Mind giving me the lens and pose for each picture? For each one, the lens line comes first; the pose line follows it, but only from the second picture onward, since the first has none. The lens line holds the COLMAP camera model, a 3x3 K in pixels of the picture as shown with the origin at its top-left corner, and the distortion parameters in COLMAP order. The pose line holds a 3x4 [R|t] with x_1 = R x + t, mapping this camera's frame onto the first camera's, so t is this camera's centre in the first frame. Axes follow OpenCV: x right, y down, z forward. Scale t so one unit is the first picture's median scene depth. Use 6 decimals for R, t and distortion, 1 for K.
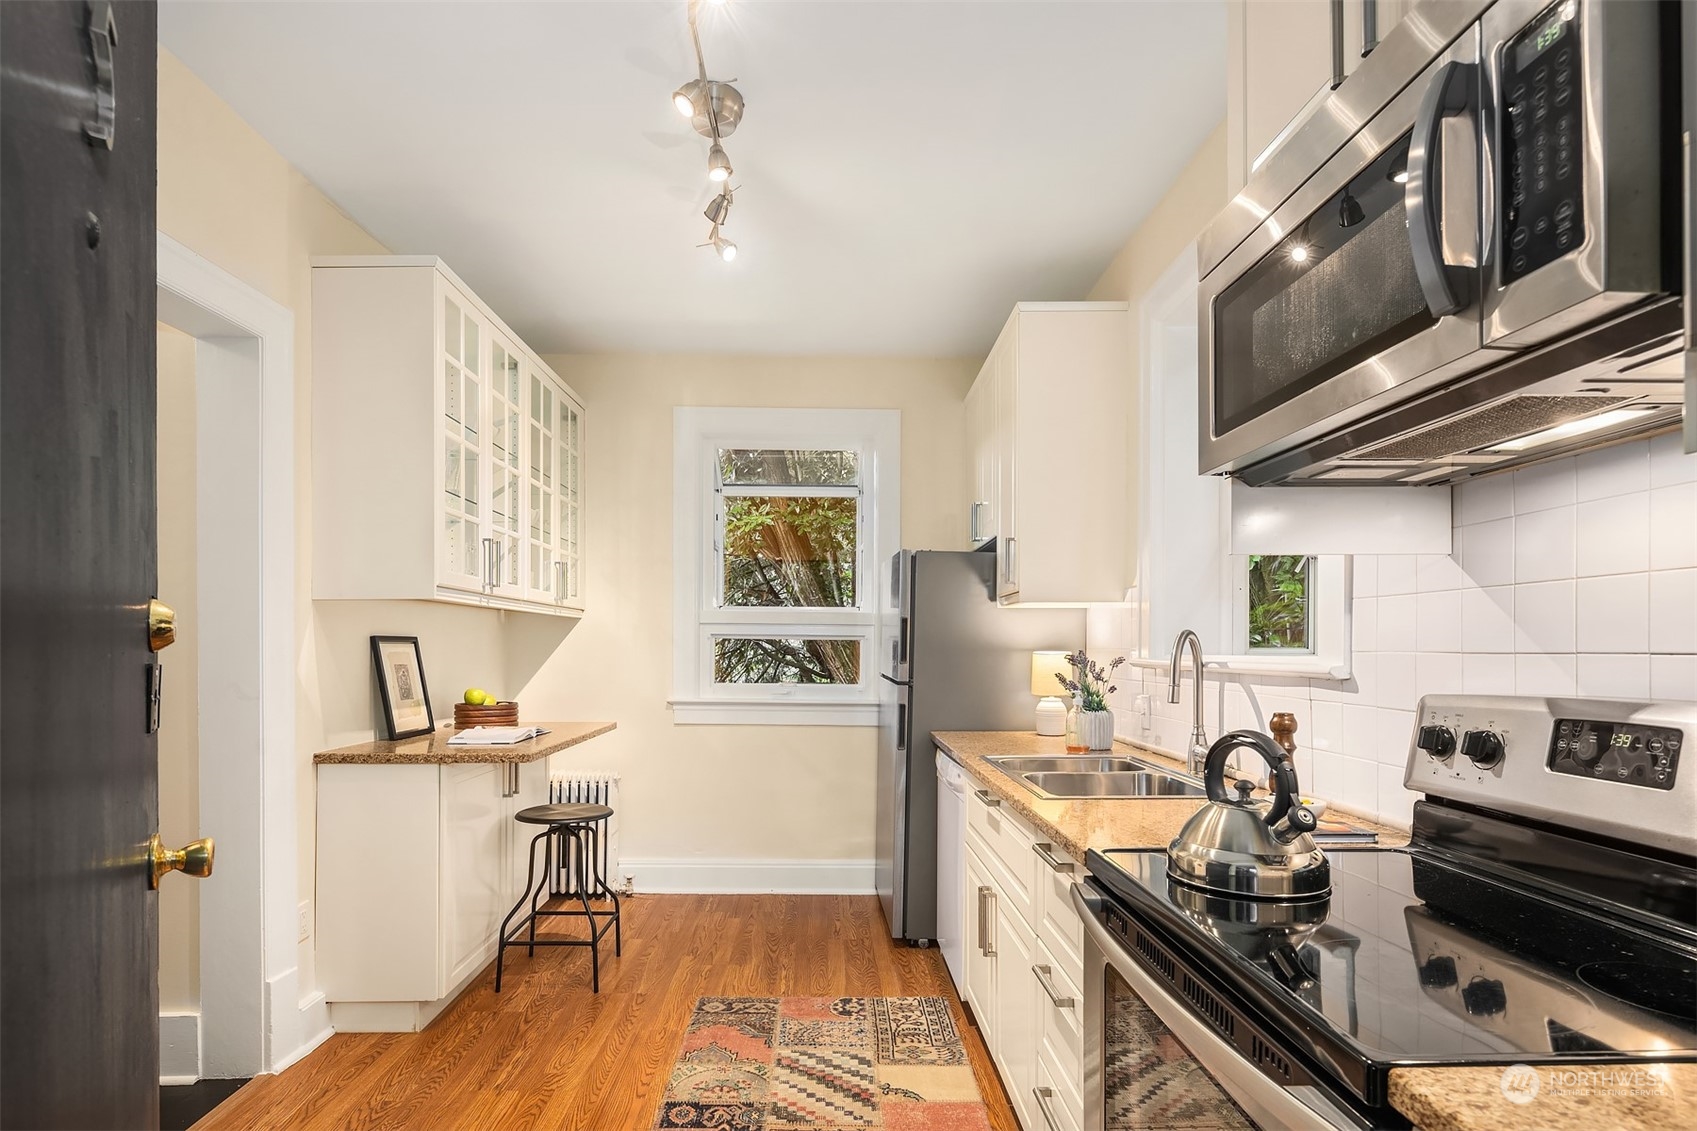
lens RADIAL K [[833.0, 0, 827.0], [0, 833.0, 642.8], [0, 0, 1]] dist [0.003913, -0.003335]
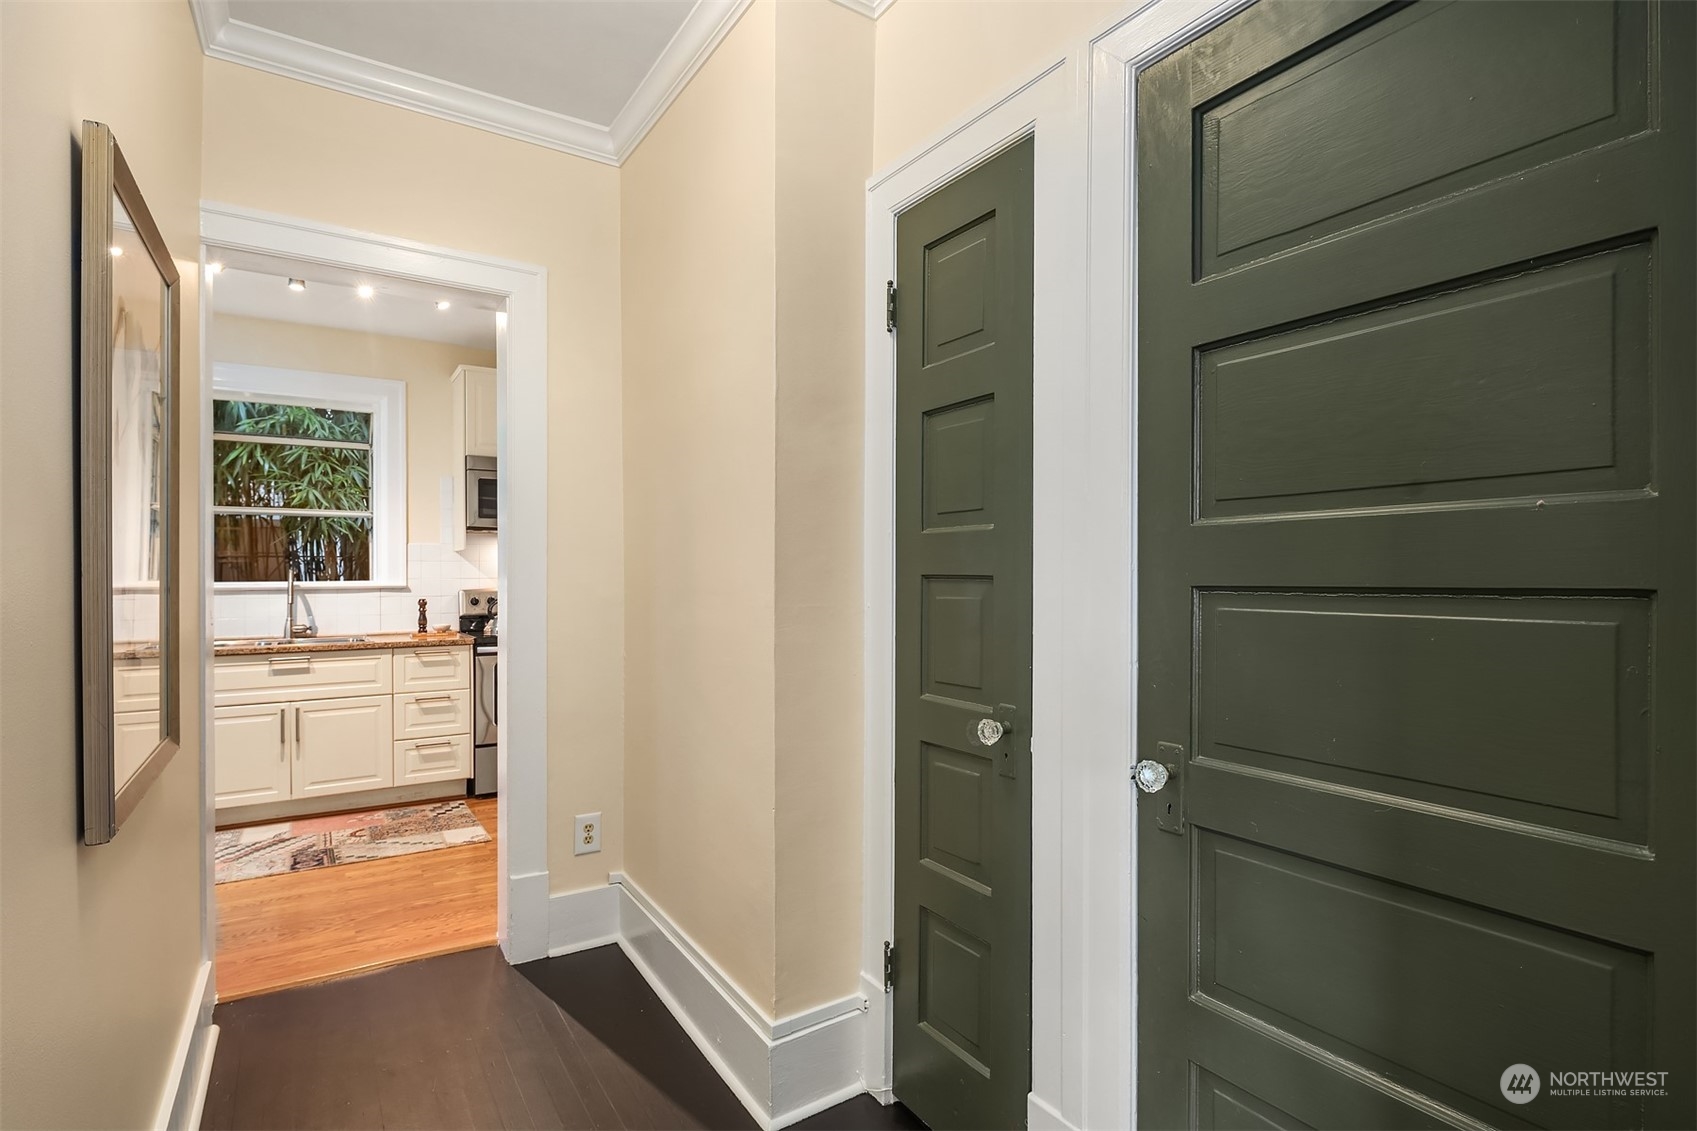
lens RADIAL K [[833.0, 0, 857.0], [0, 833.0, 574.9], [0, 0, 1]] dist [0.003913, -0.003335]
pose [[-0.544086, 0.002070, 0.839027, -1.939311], [-0.002550, 0.999988, -0.004121, 0.004212], [-0.839026, -0.004381, -0.544074, 0.901904]]
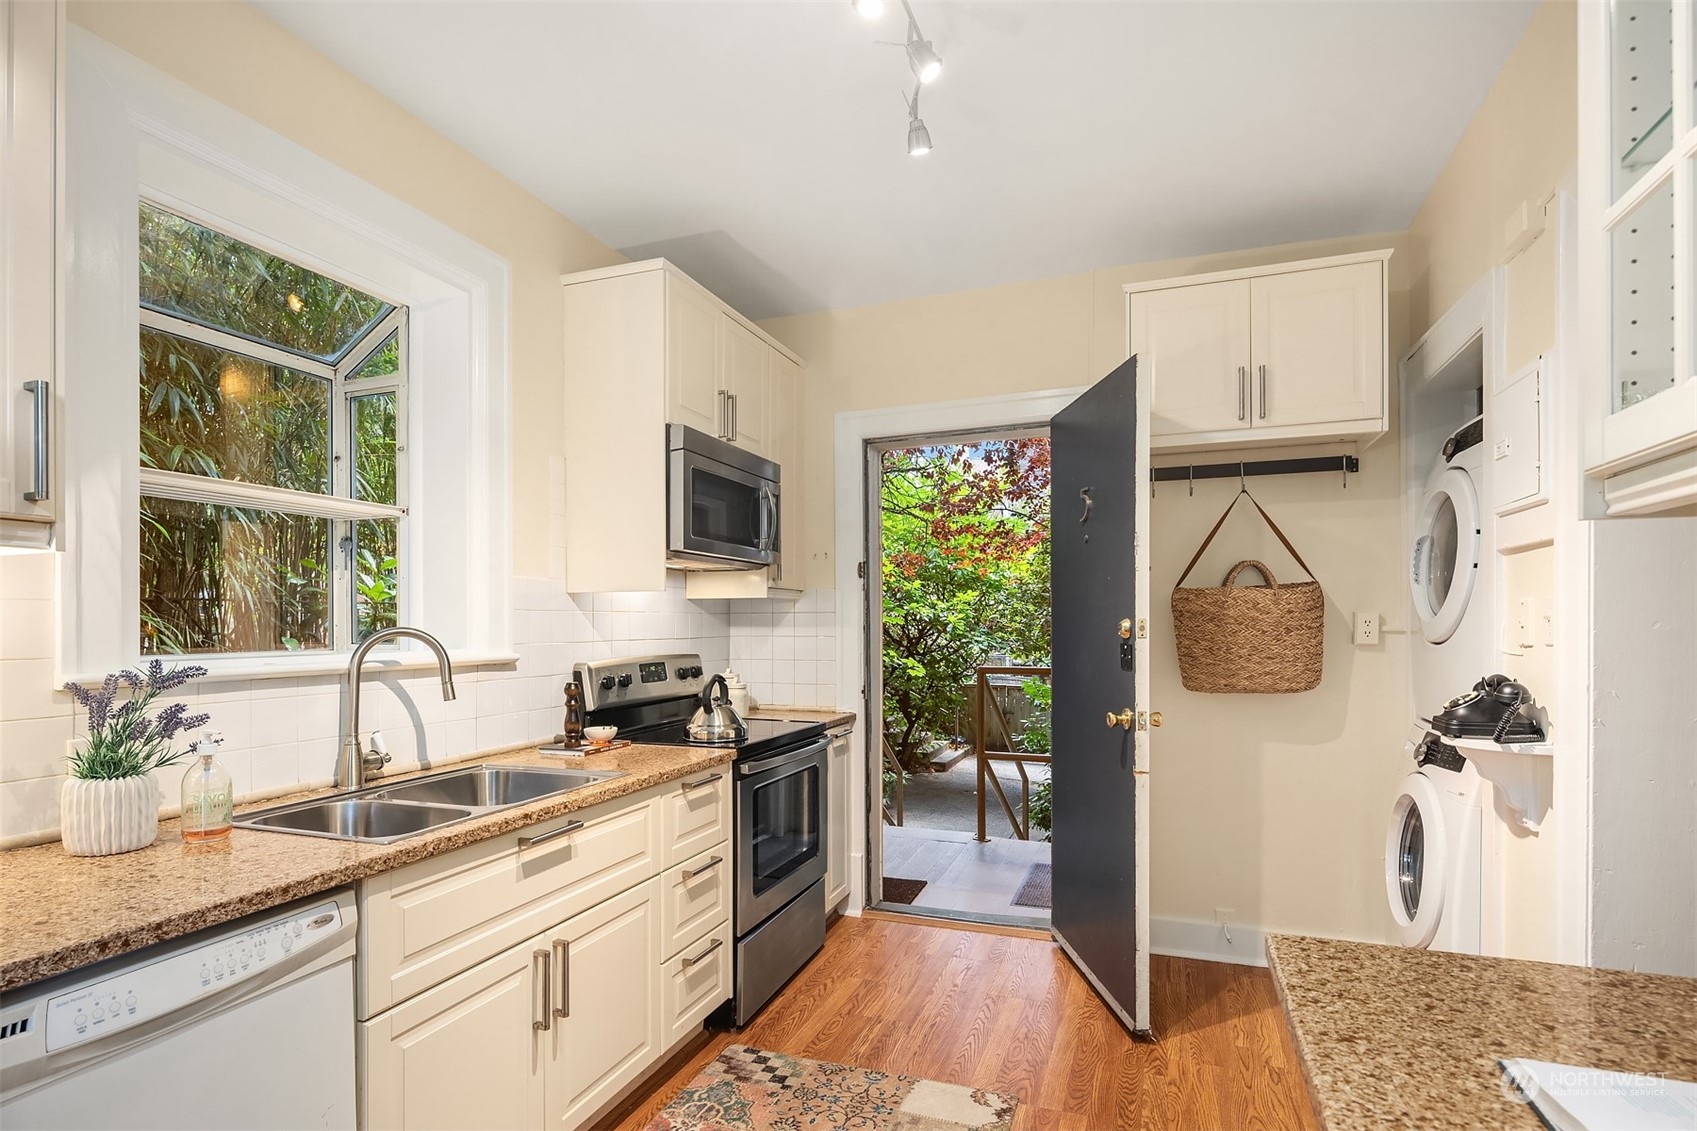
lens RADIAL K [[833.0, 0, 828.2], [0, 833.0, 619.7], [0, 0, 1]] dist [0.003913, -0.003335]
pose [[-0.929317, 0.008011, 0.369196, -0.337813], [0.003303, 0.999905, -0.013381, -0.009288], [-0.369268, -0.011216, -0.929255, 1.572205]]
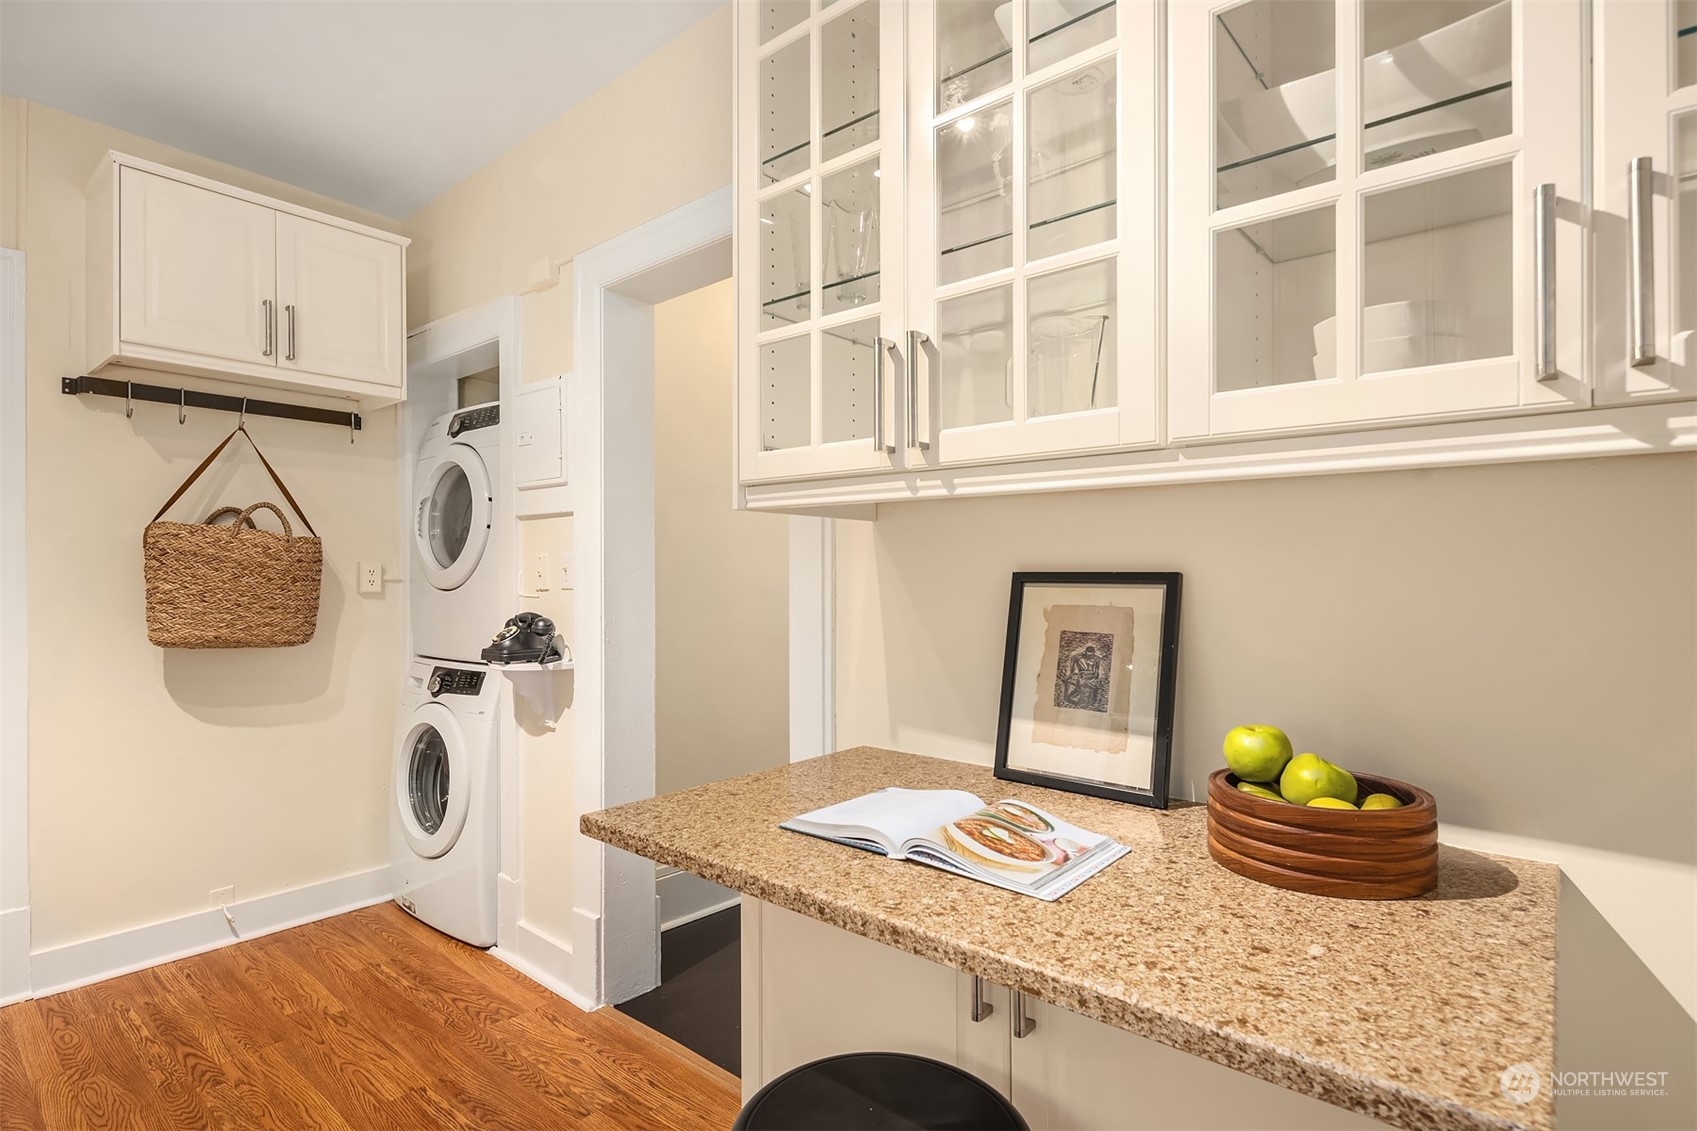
lens RADIAL K [[833.0, 0, 847.3], [0, 833.0, 558.5], [0, 0, 1]] dist [0.003913, -0.003335]
pose [[-0.665001, -0.015366, -0.746684, -0.097632], [0.003513, 0.999713, -0.023701, -0.005889], [0.746834, -0.018385, -0.664756, 1.578036]]
